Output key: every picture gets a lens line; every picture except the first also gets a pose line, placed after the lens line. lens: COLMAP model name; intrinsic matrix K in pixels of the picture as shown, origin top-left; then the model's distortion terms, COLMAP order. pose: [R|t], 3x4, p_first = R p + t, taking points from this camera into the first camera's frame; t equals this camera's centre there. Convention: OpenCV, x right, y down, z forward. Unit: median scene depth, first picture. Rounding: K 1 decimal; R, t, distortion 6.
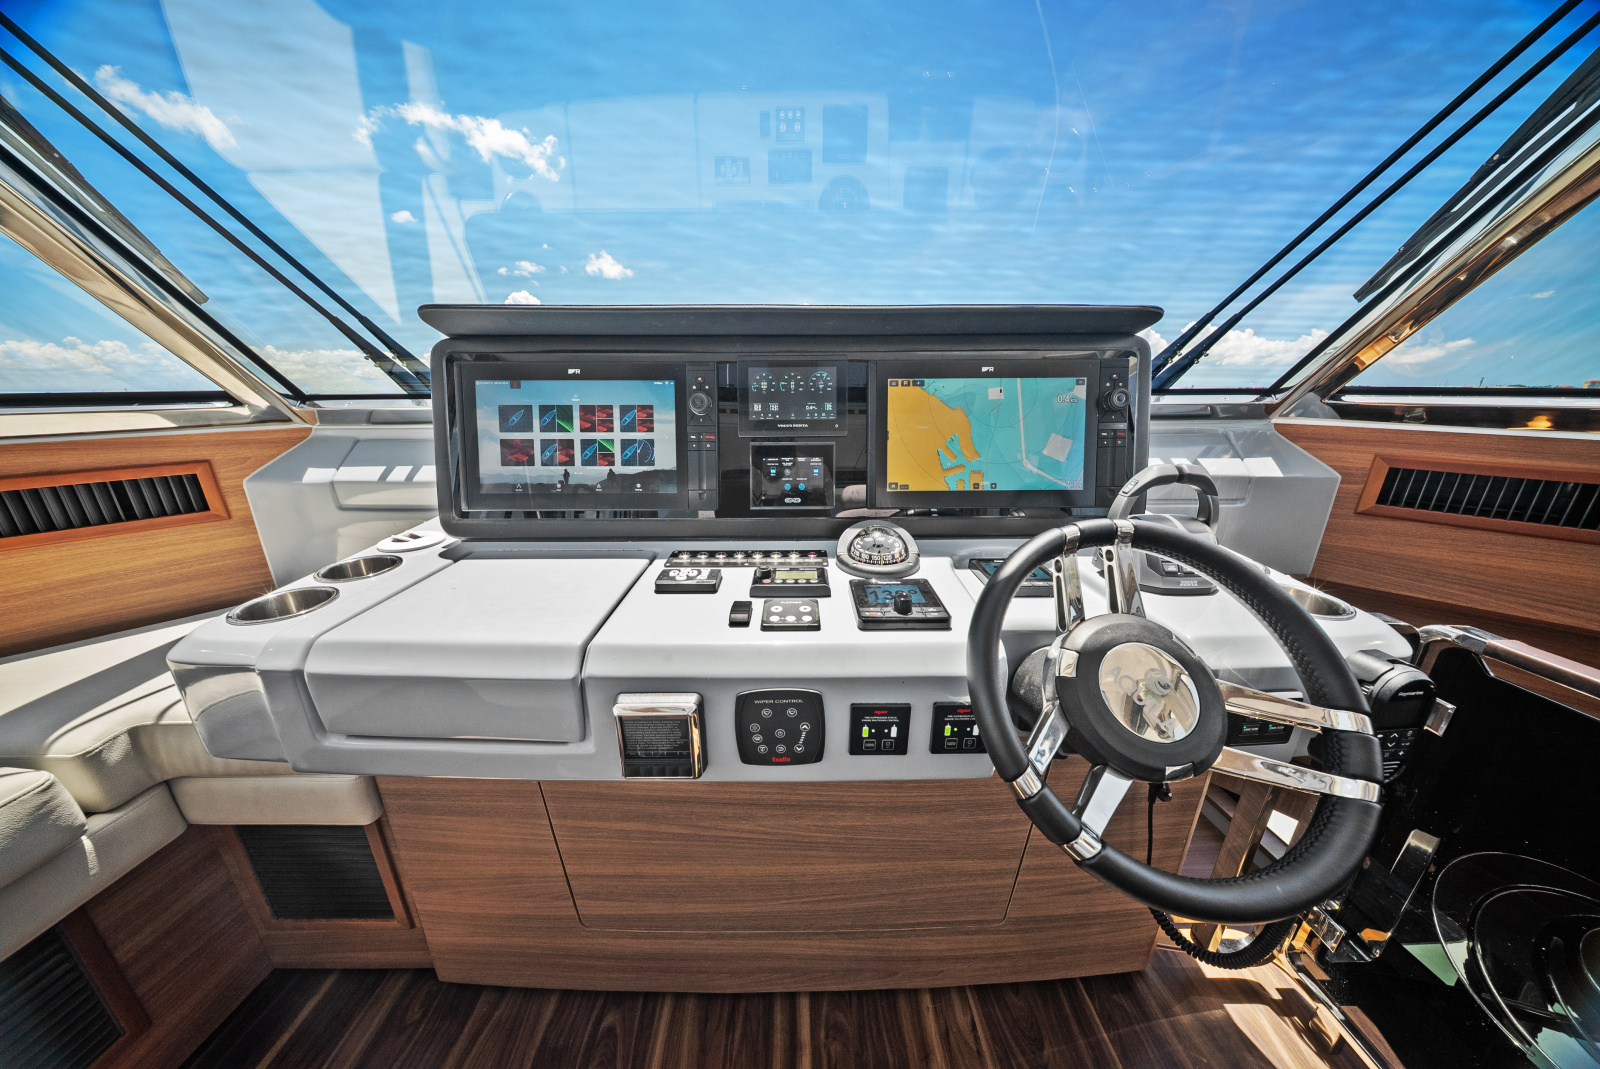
lens RADIAL K [[478.6, 0, 803.4], [0, 478.6, 534.5], [0, 0, 1]] dist [-0.001166, -0.000070]
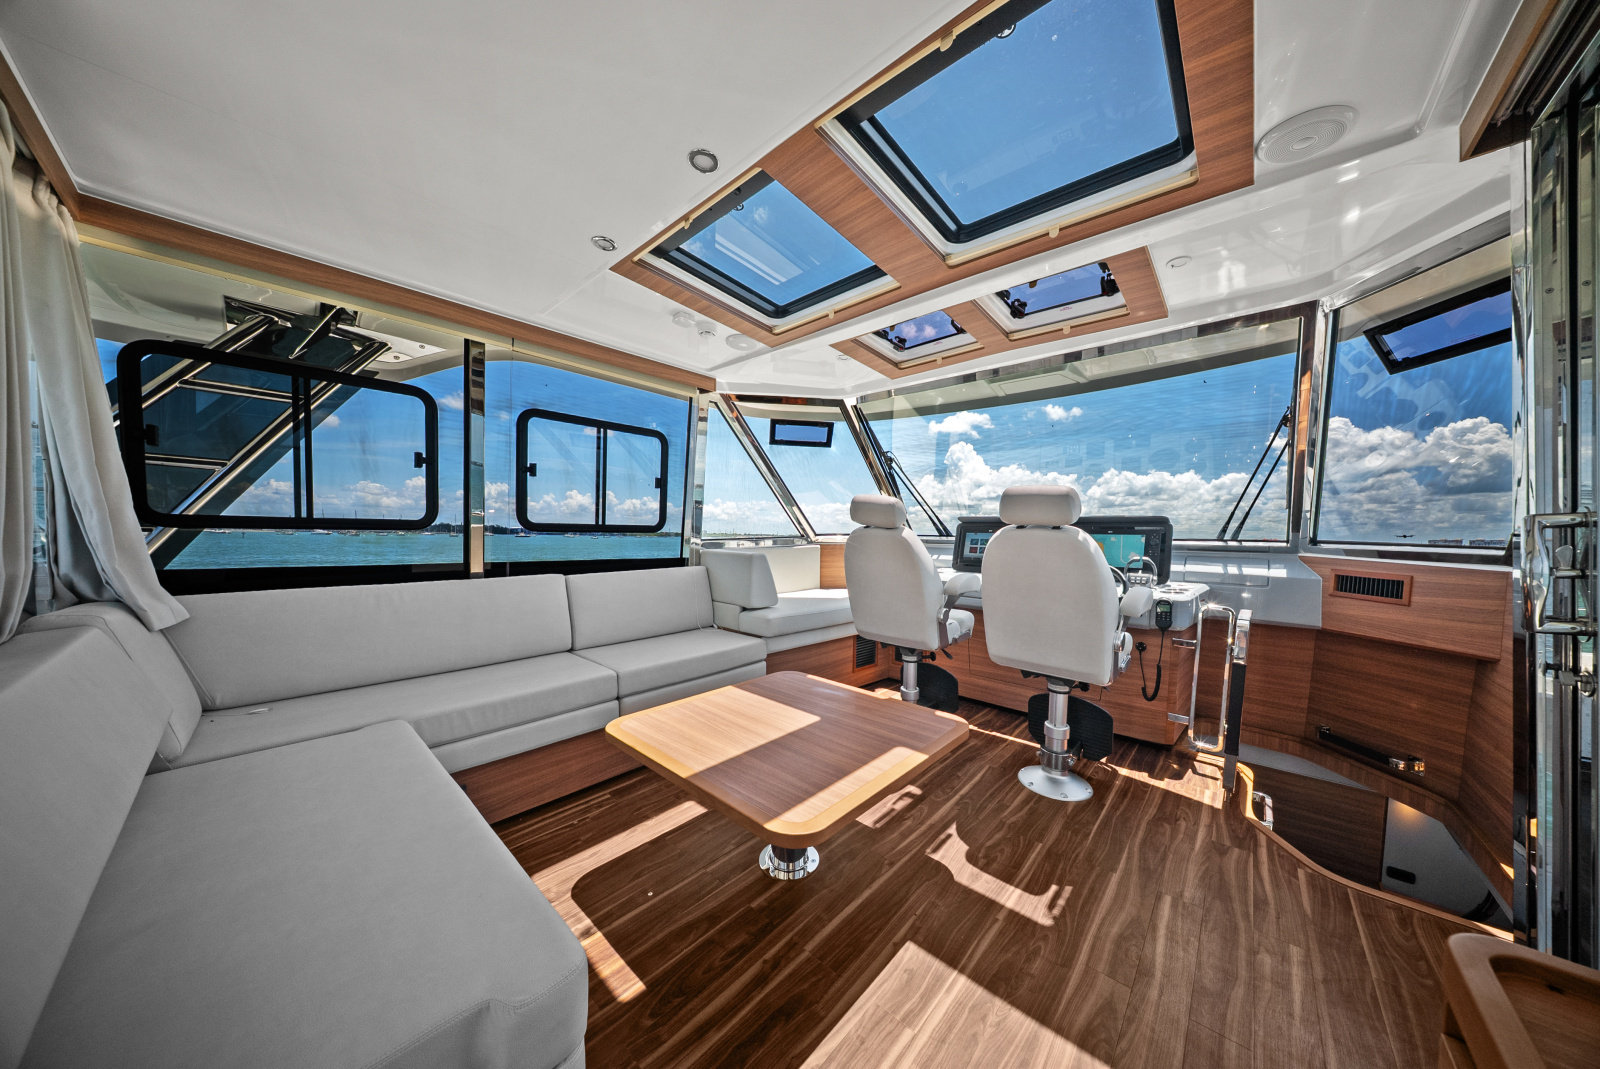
lens RADIAL K [[483.1, 0, 803.5], [0, 483.1, 562.2], [0, 0, 1]] dist [-0.000287, -0.000028]
pose [[0.736592, 0.056478, -0.673975, 1.104982], [-0.211763, 0.965661, -0.150516, 0.858704], [0.642331, 0.253592, 0.723258, -2.899148]]
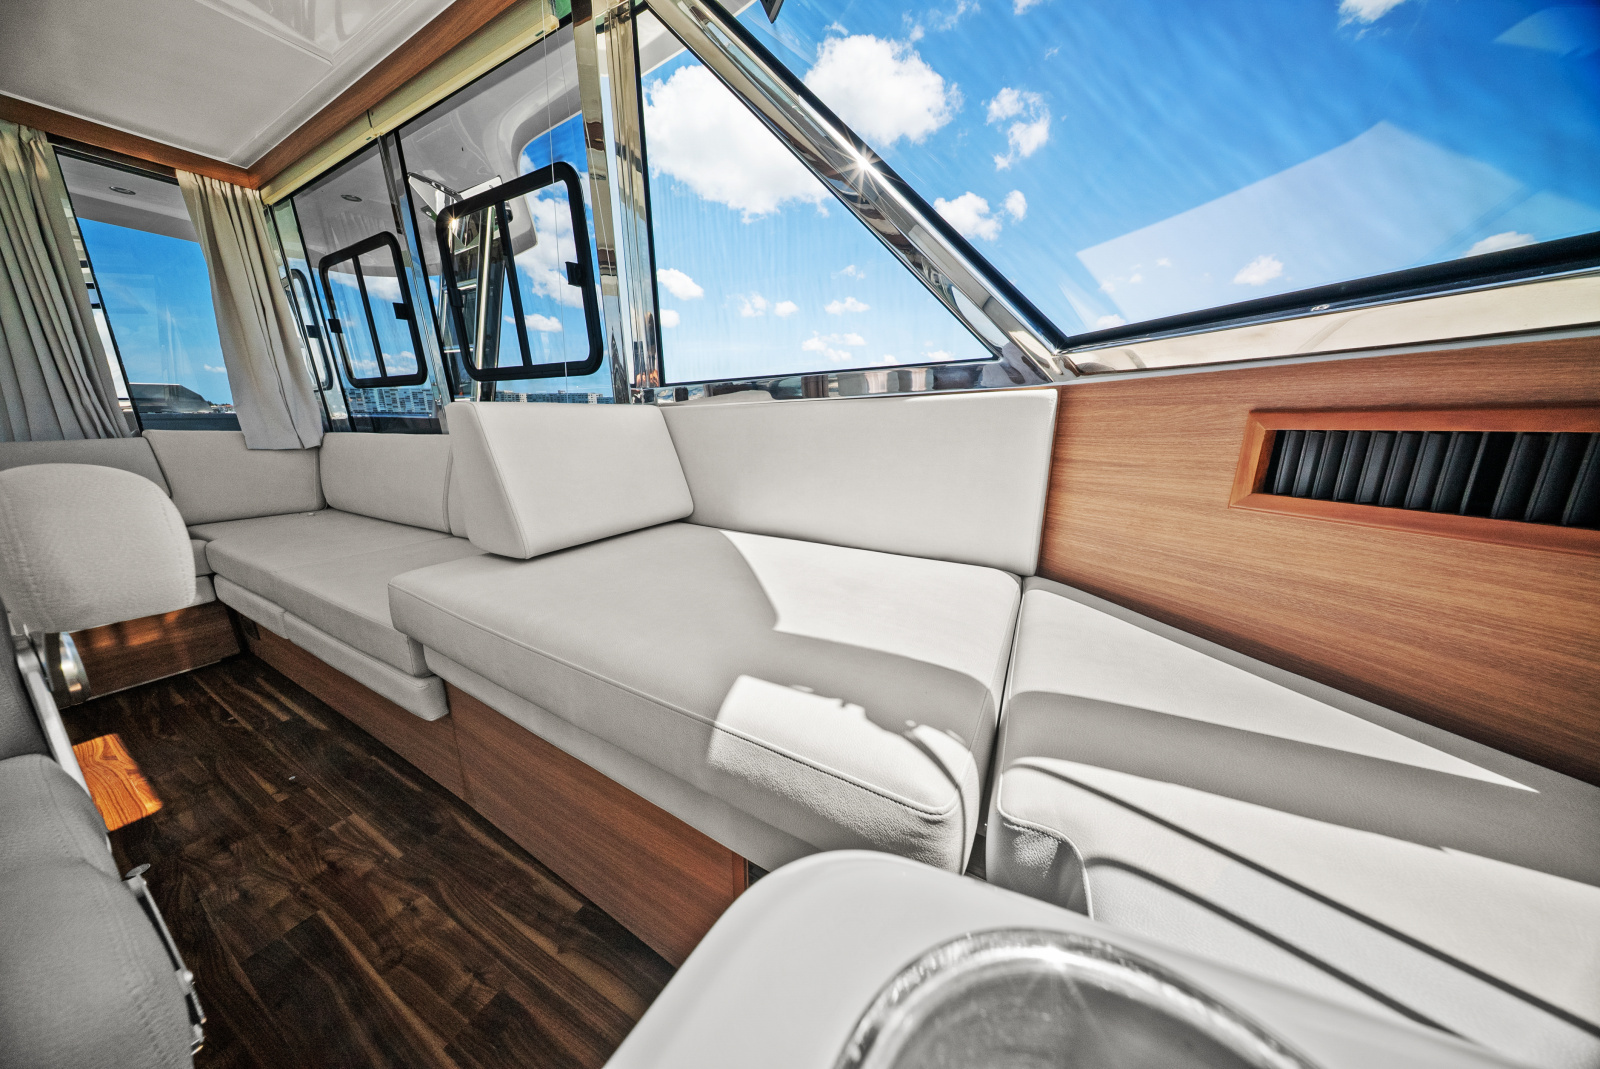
lens RADIAL K [[468.6, 0, 800.0], [0, 468.6, 534.5], [0, 0, 1]] dist [0.003834, -0.000018]
pose [[-0.474130, 0.220023, -0.852520, -0.778528], [-0.252470, 0.893635, 0.371046, -0.020807], [0.843481, 0.391159, -0.368150, 0.705128]]
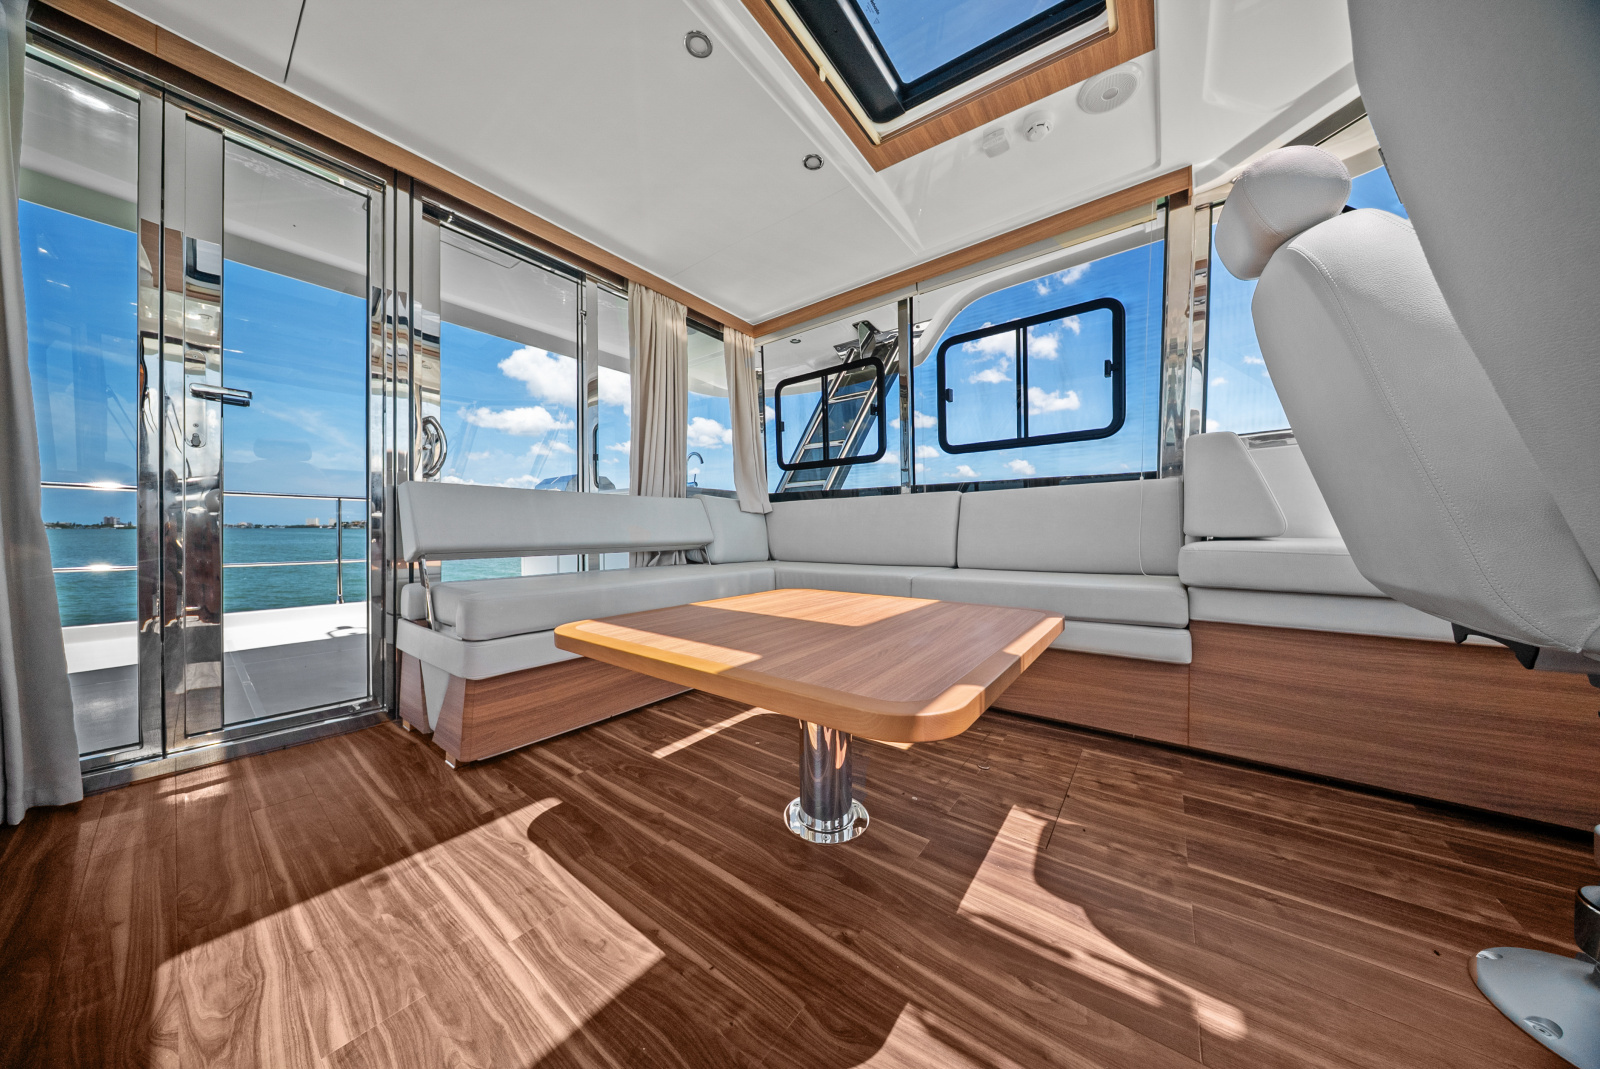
lens RADIAL K [[478.6, 0, 803.4], [0, 478.6, 534.5], [0, 0, 1]] dist [-0.001166, -0.000070]
pose [[-0.598266, 0.013327, -0.801187, 0.922679], [-0.225602, 0.956614, 0.184375, 0.729818], [0.768883, 0.291054, -0.569303, -0.650972]]
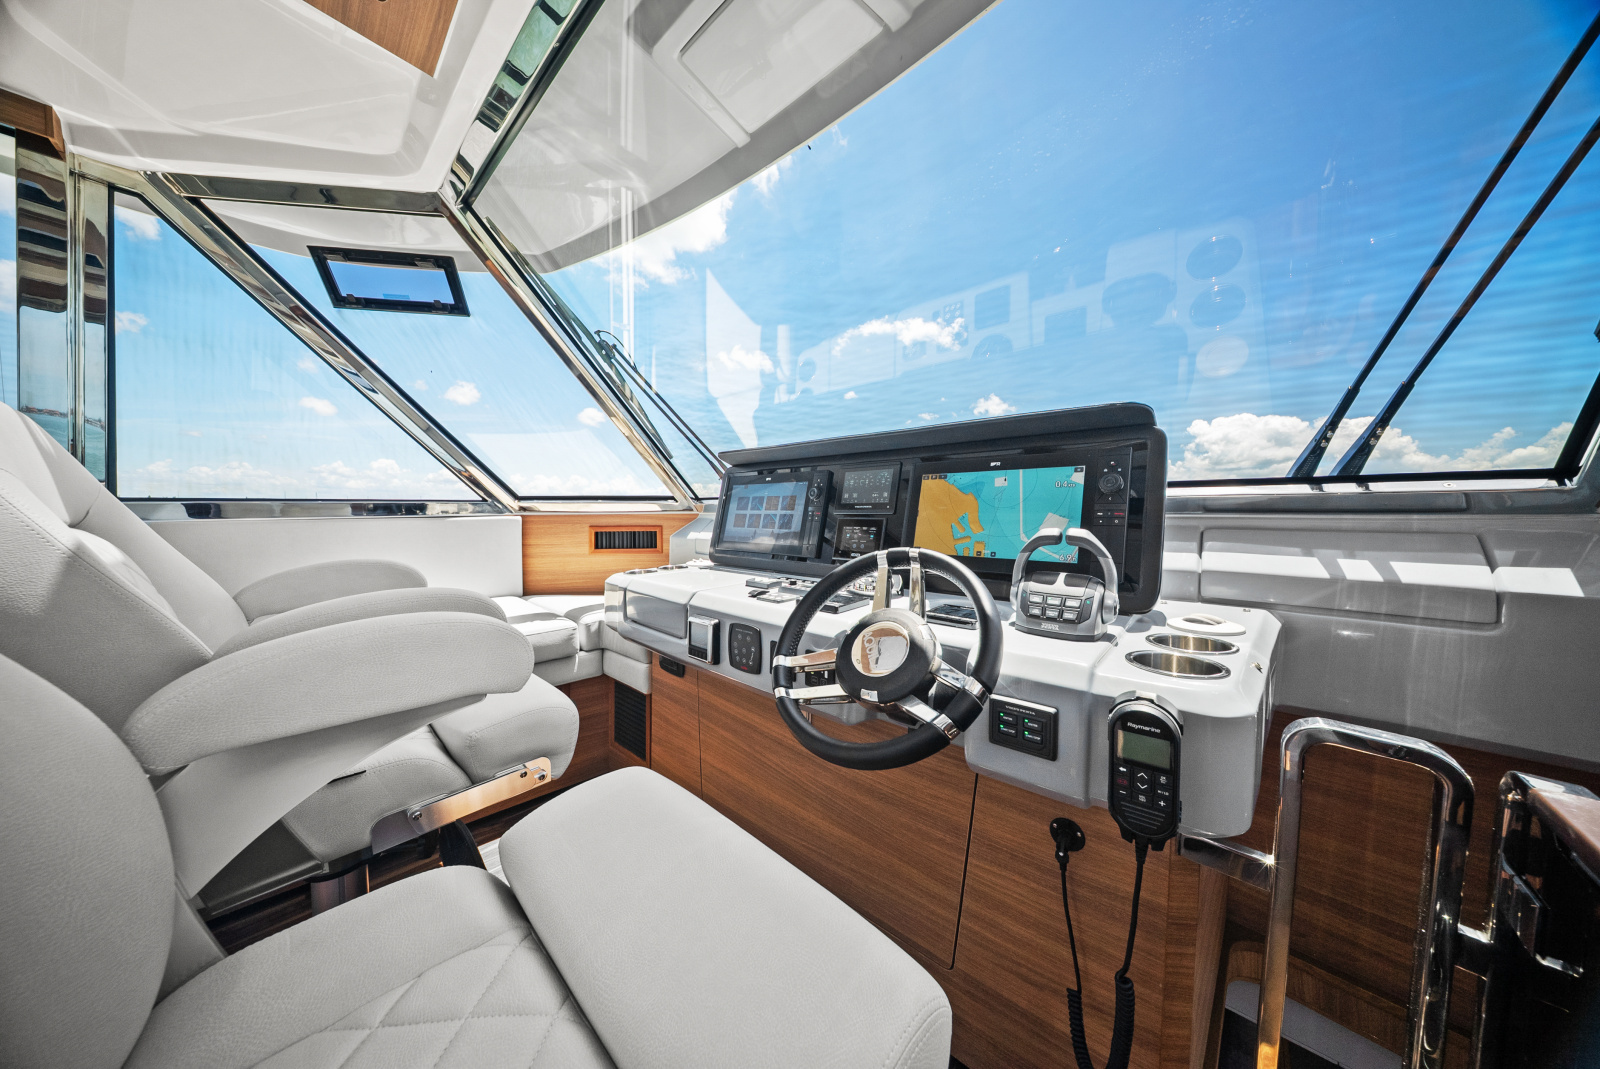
lens RADIAL K [[478.0, 0, 791.9], [0, 478.0, 531.8], [0, 0, 1]] dist [-0.000153, -0.000033]
pose [[0.733060, 0.034610, -0.679283, 0.847543], [-0.209154, 0.961784, -0.176709, 0.166439], [0.647208, 0.271613, 0.712284, -0.210752]]
